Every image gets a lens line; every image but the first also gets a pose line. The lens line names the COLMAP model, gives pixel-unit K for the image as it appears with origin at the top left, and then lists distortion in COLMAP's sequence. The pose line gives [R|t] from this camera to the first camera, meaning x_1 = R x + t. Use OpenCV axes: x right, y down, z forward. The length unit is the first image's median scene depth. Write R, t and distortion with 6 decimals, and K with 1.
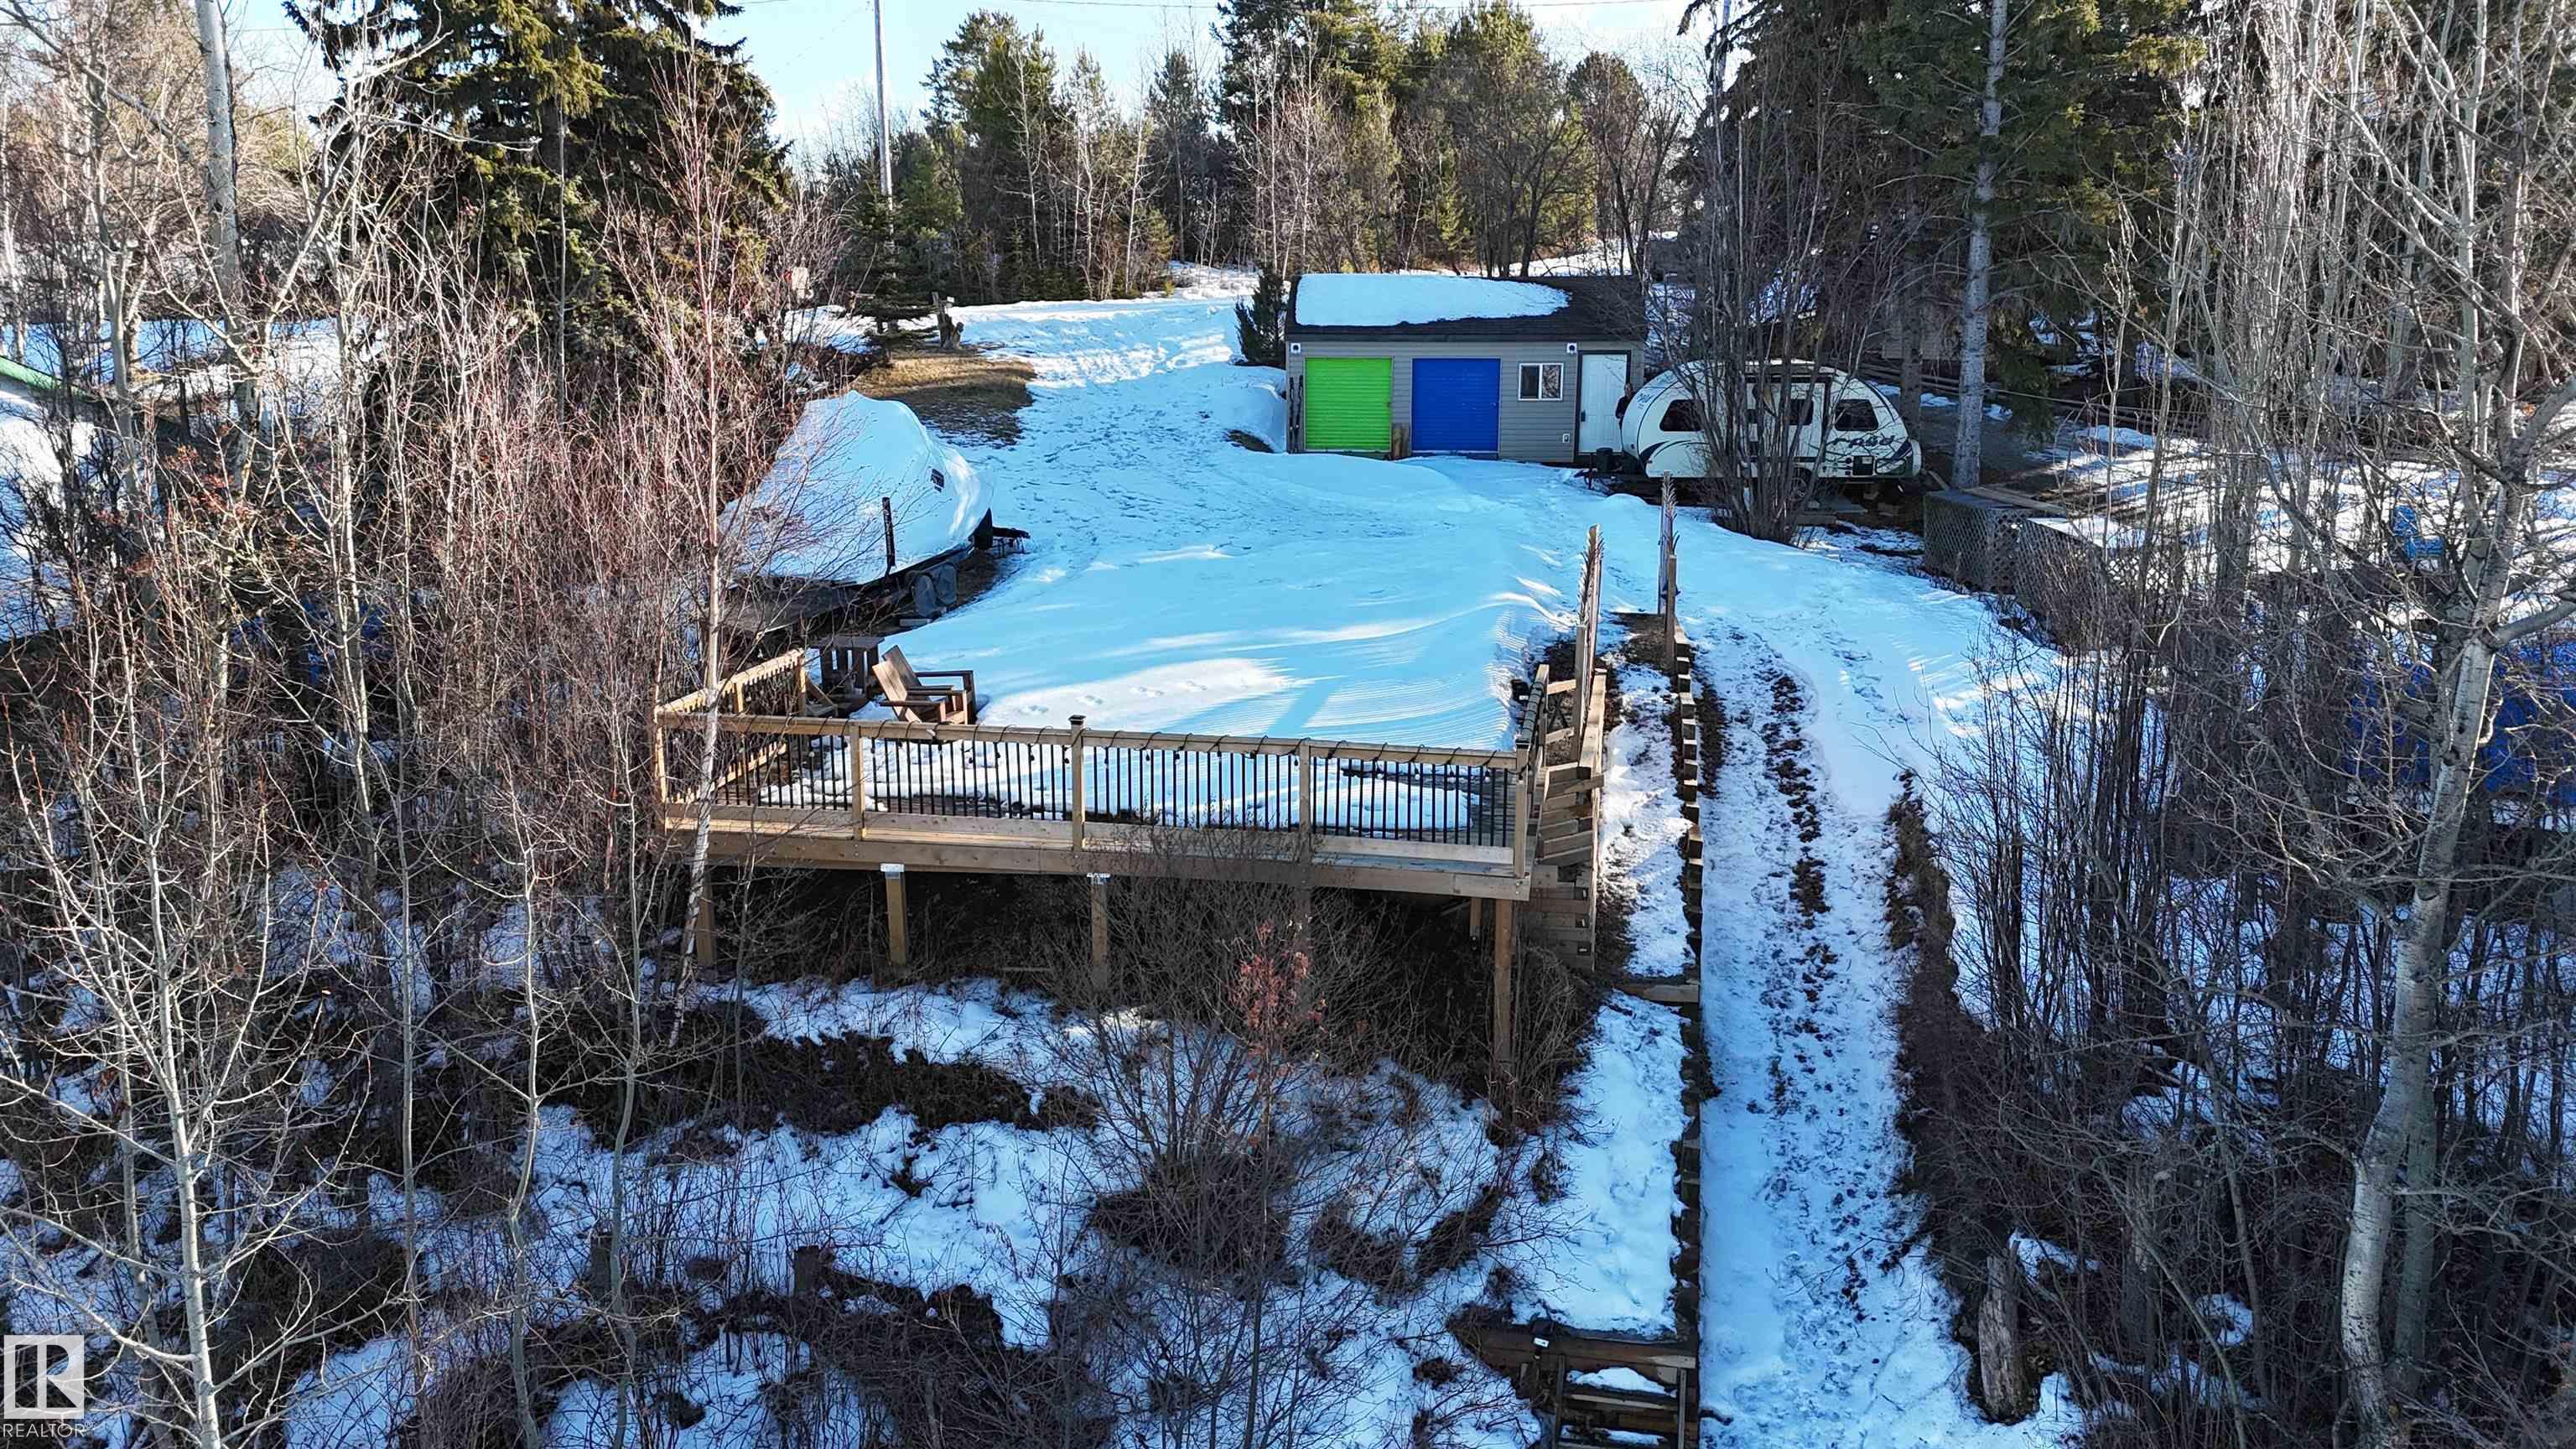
lens RADIAL K [[1898.0, 0, 1312.0], [0, 1898.0, 732.3], [0, 0, 1]] dist [0.079951, -0.058358]
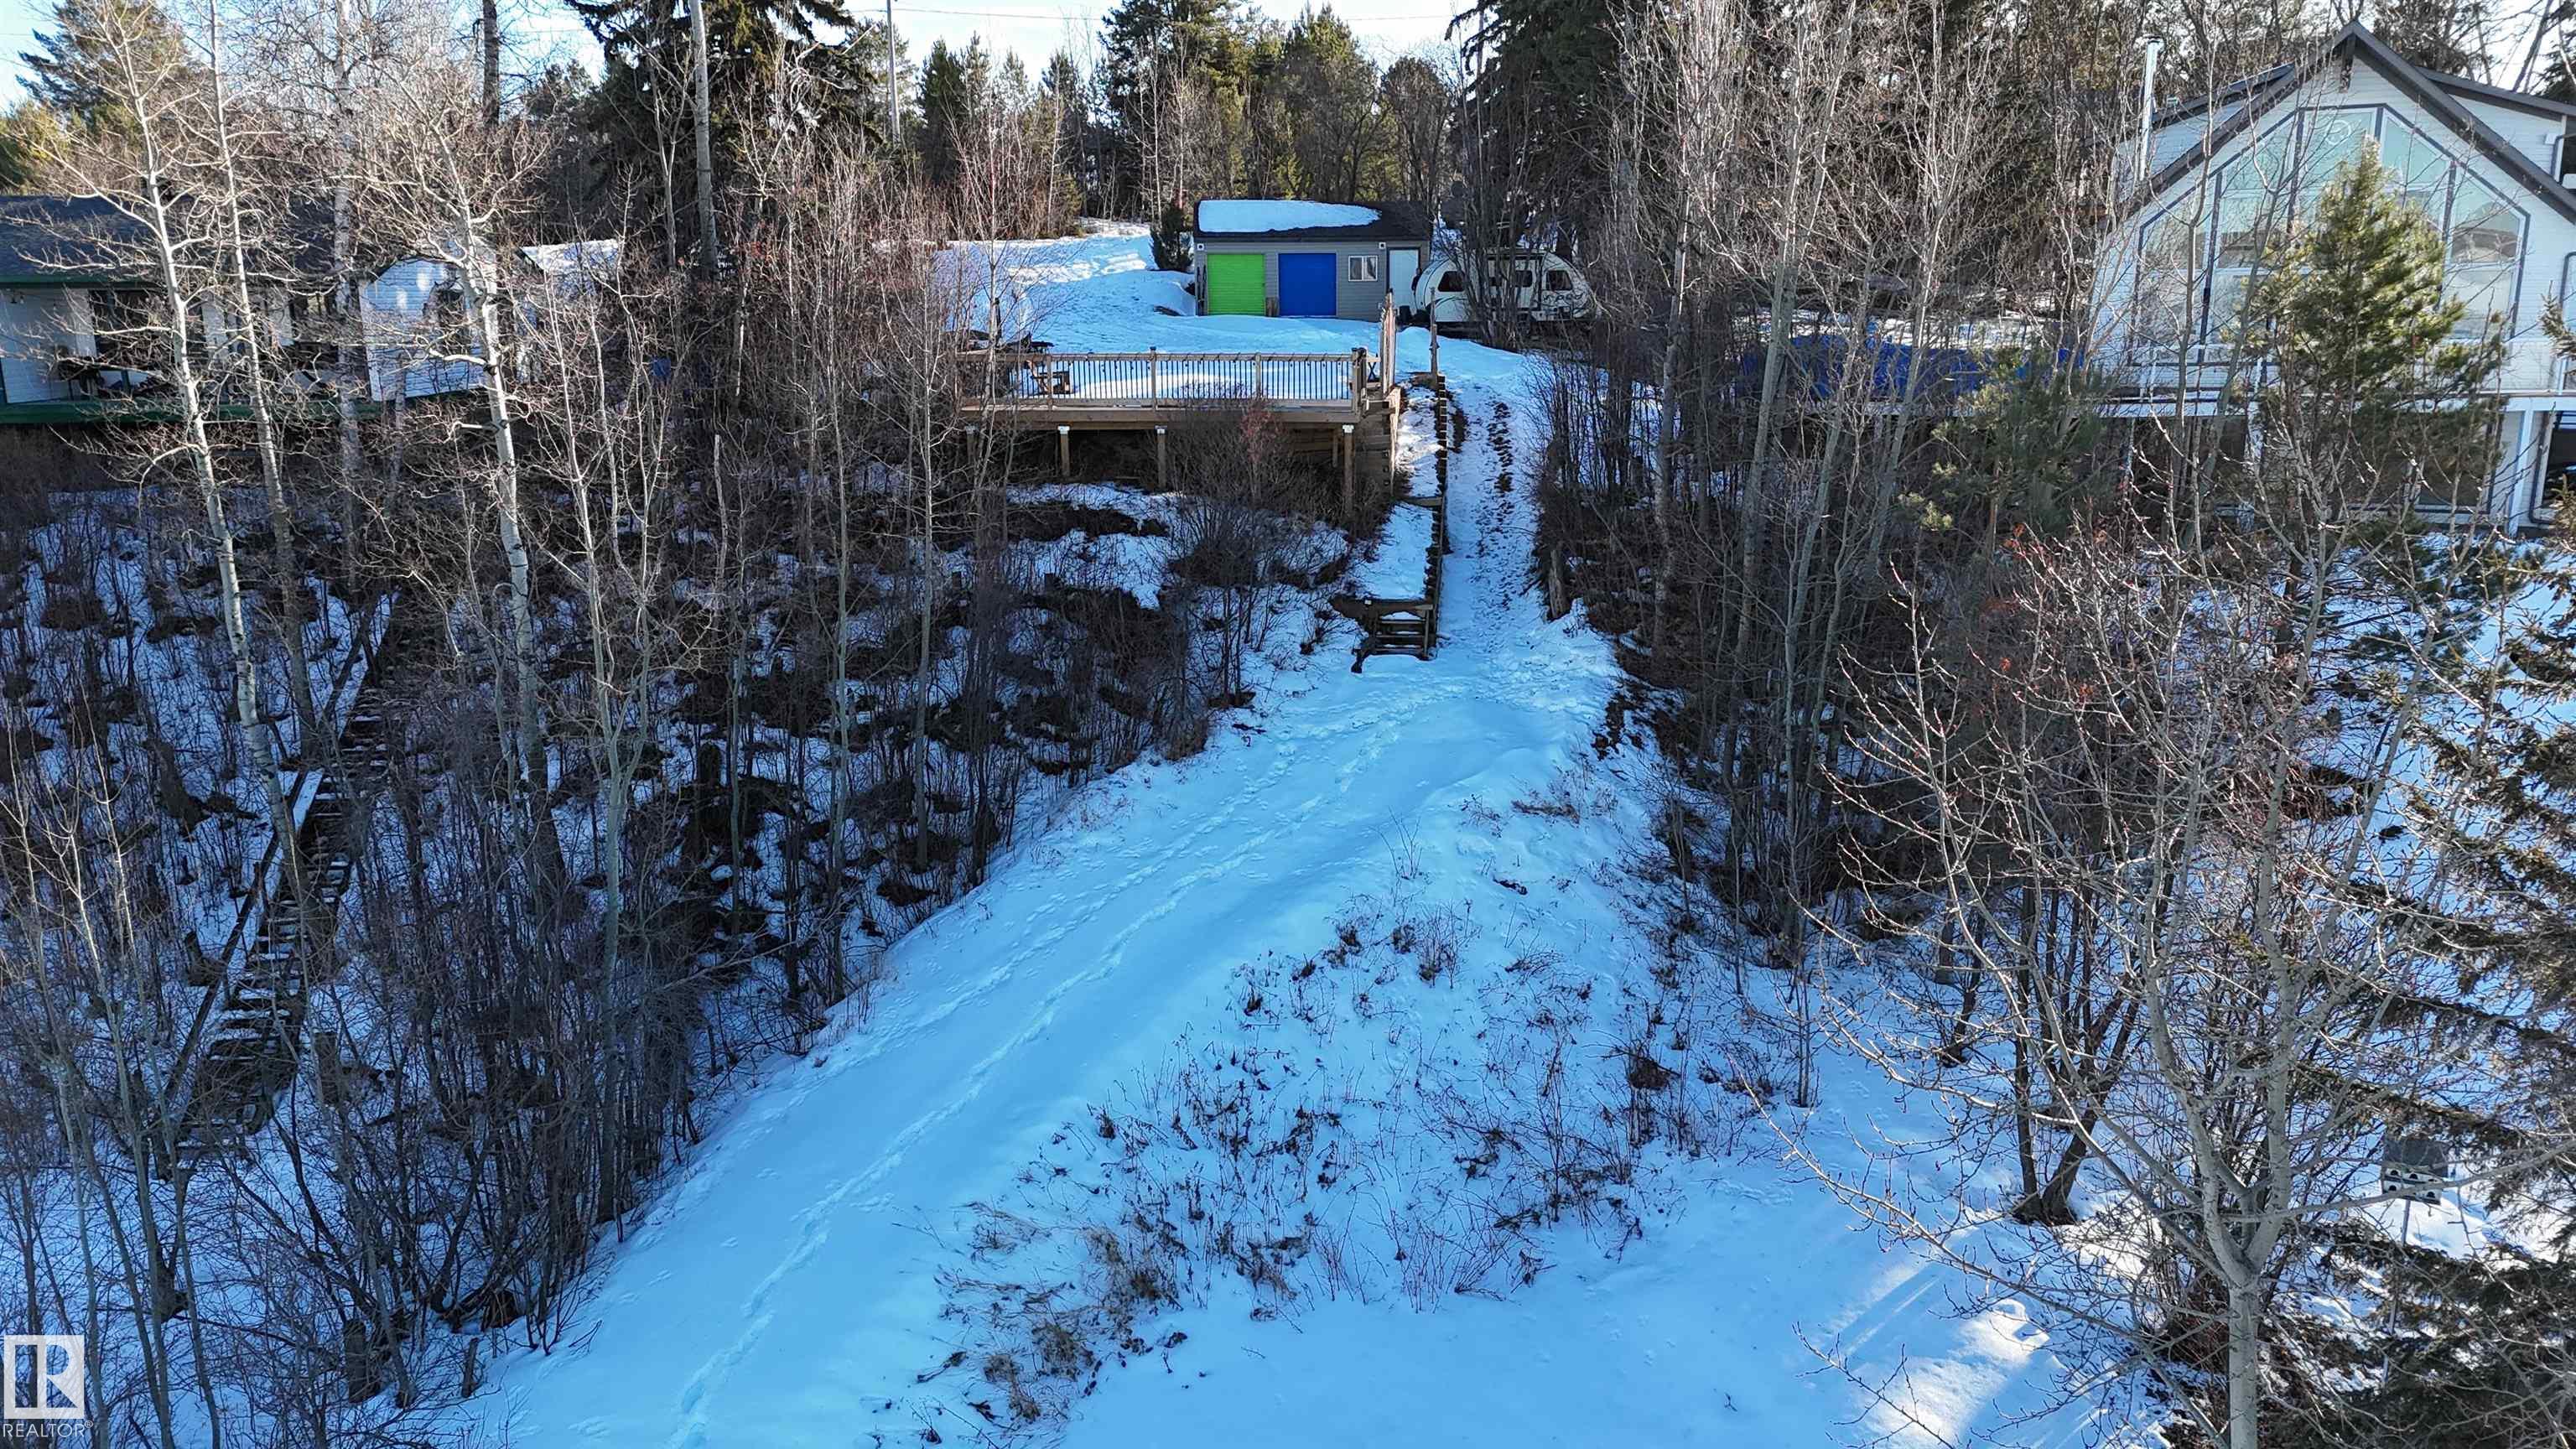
lens RADIAL K [[1898.0, 0, 1289.7], [0, 1898.0, 736.5], [0, 0, 1]] dist [0.079951, -0.058358]
pose [[0.997003, -0.026284, 0.072765, -0.090549], [0.026386, 0.999652, -0.000440, 0.291133], [-0.072729, 0.002358, 0.997349, -0.793111]]
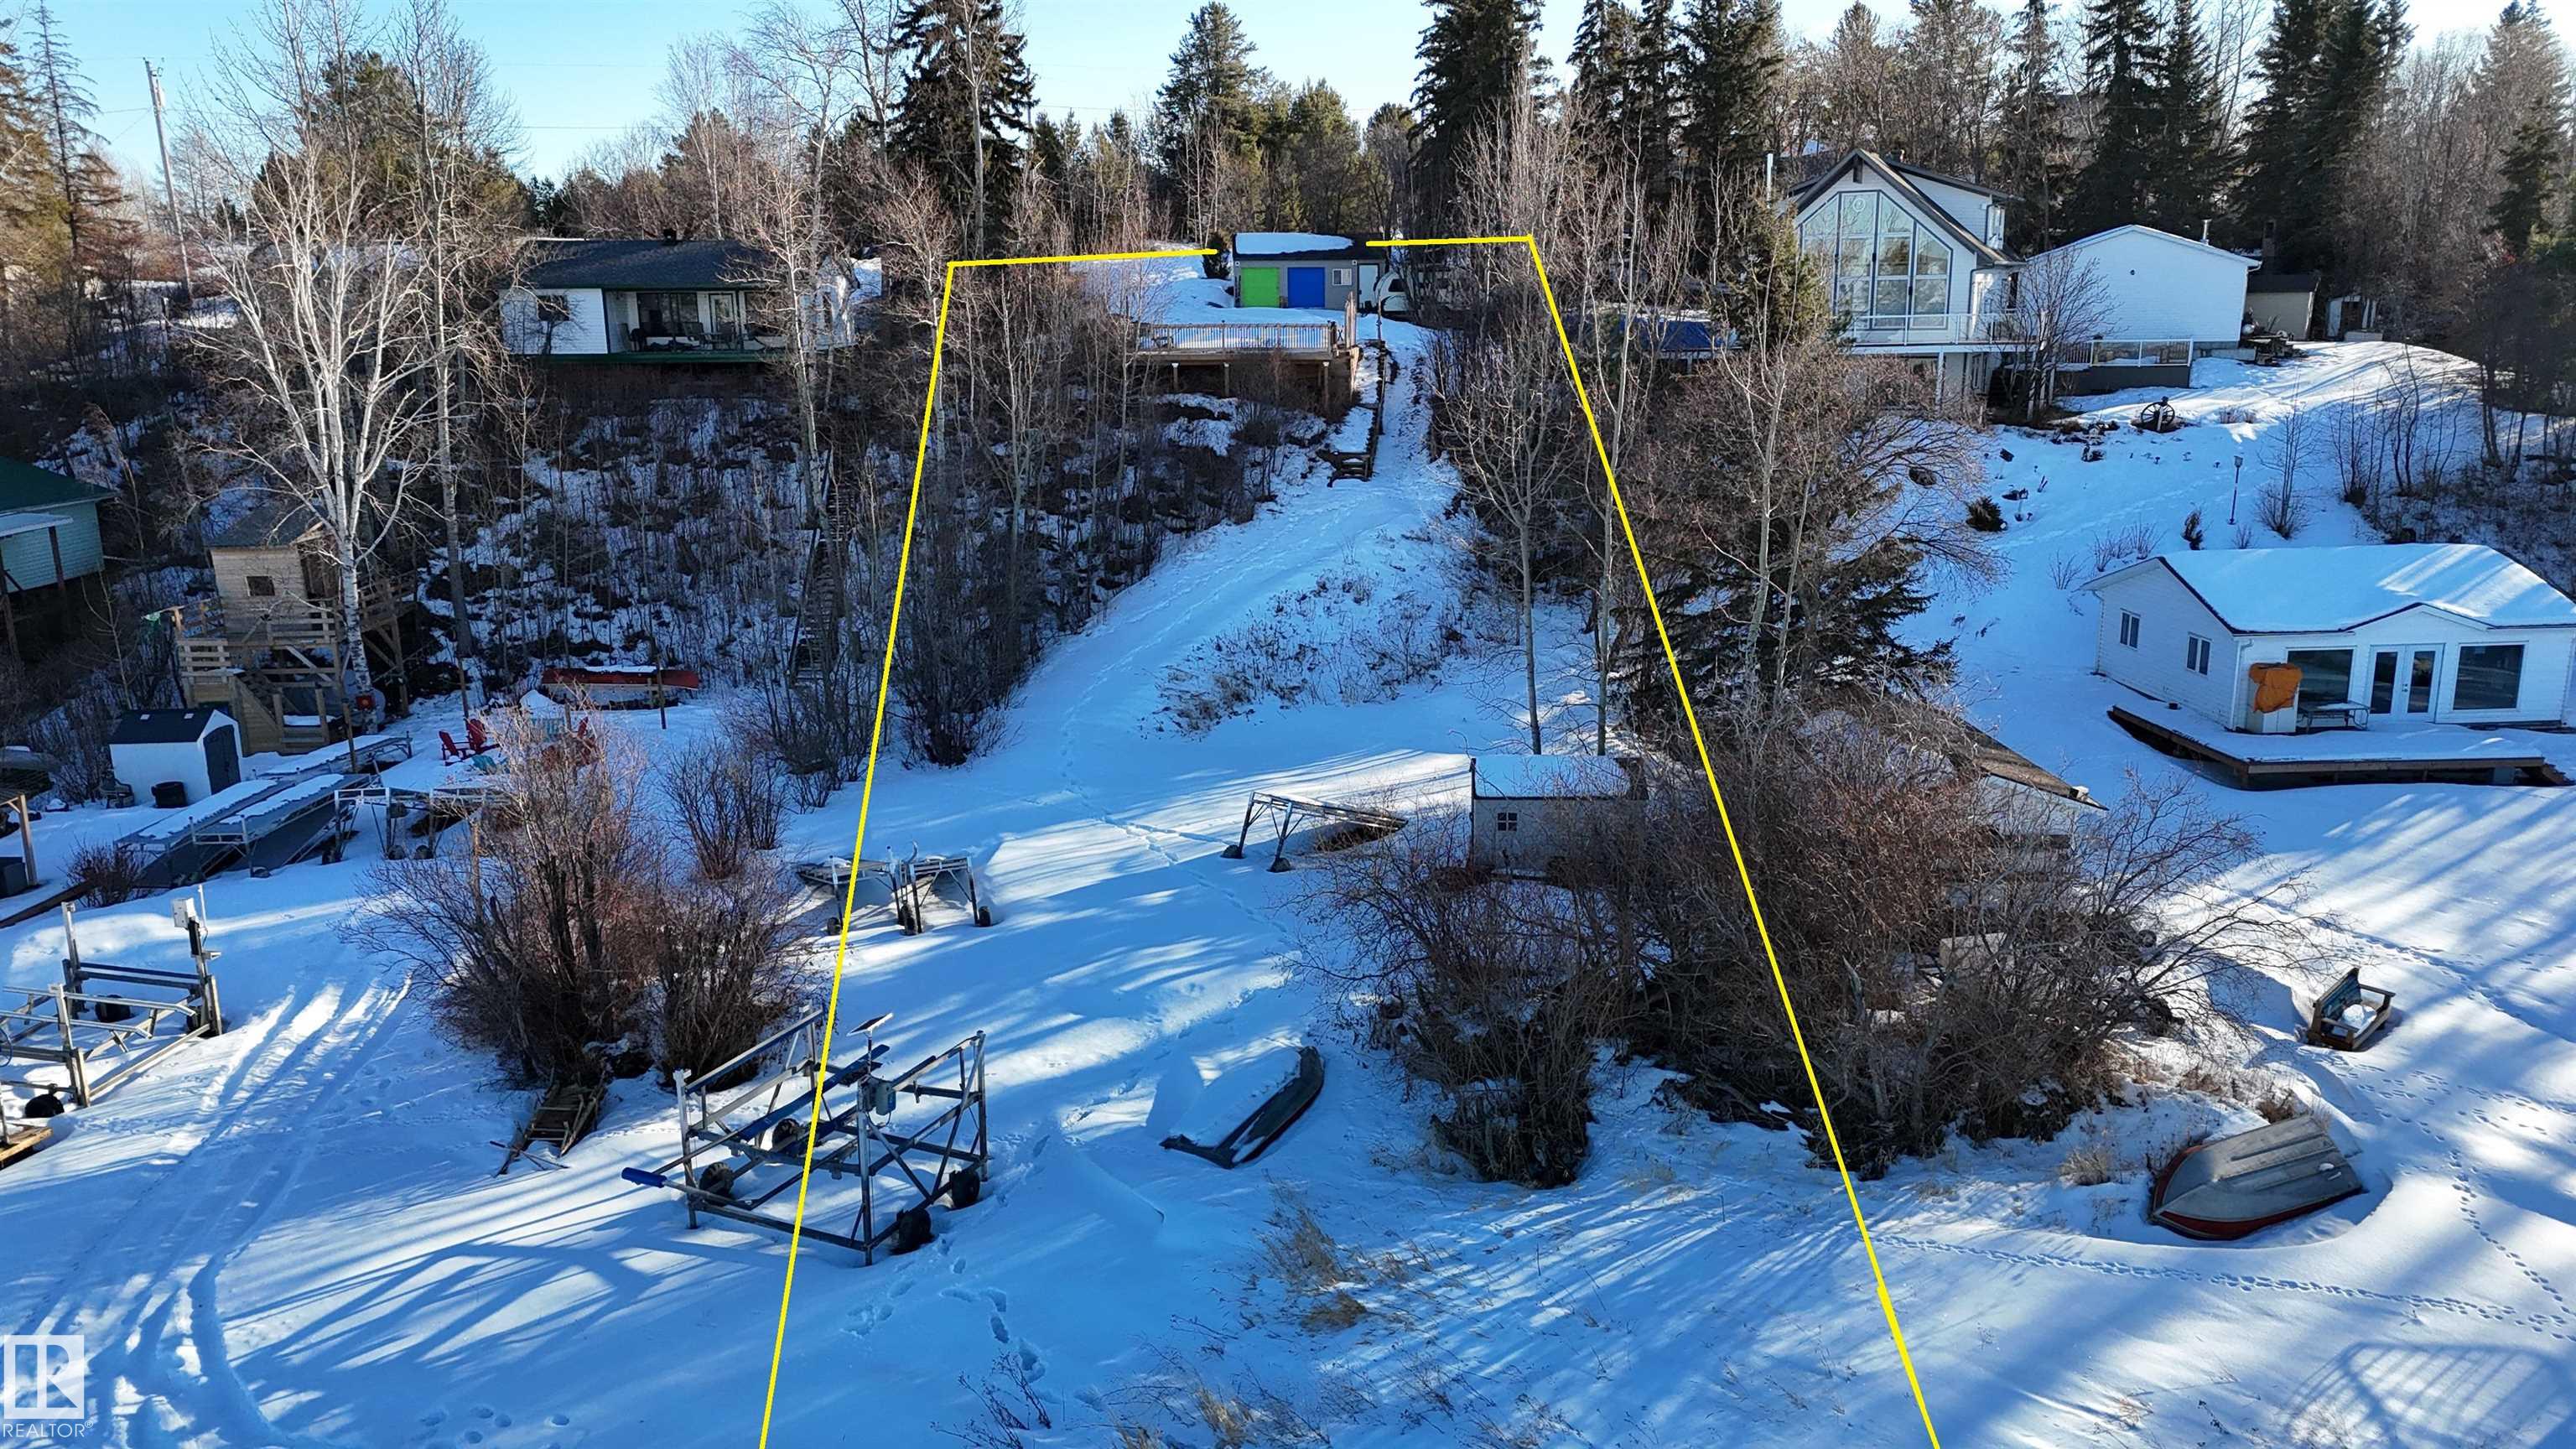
lens RADIAL K [[1898.0, 0, 1282.3], [0, 1898.0, 722.0], [0, 0, 1]] dist [0.079951, -0.058358]
pose [[0.997399, -0.025059, 0.067575, -0.197187], [0.025642, 0.999641, -0.007766, 0.594777], [-0.067356, 0.009479, 0.997684, -2.091366]]
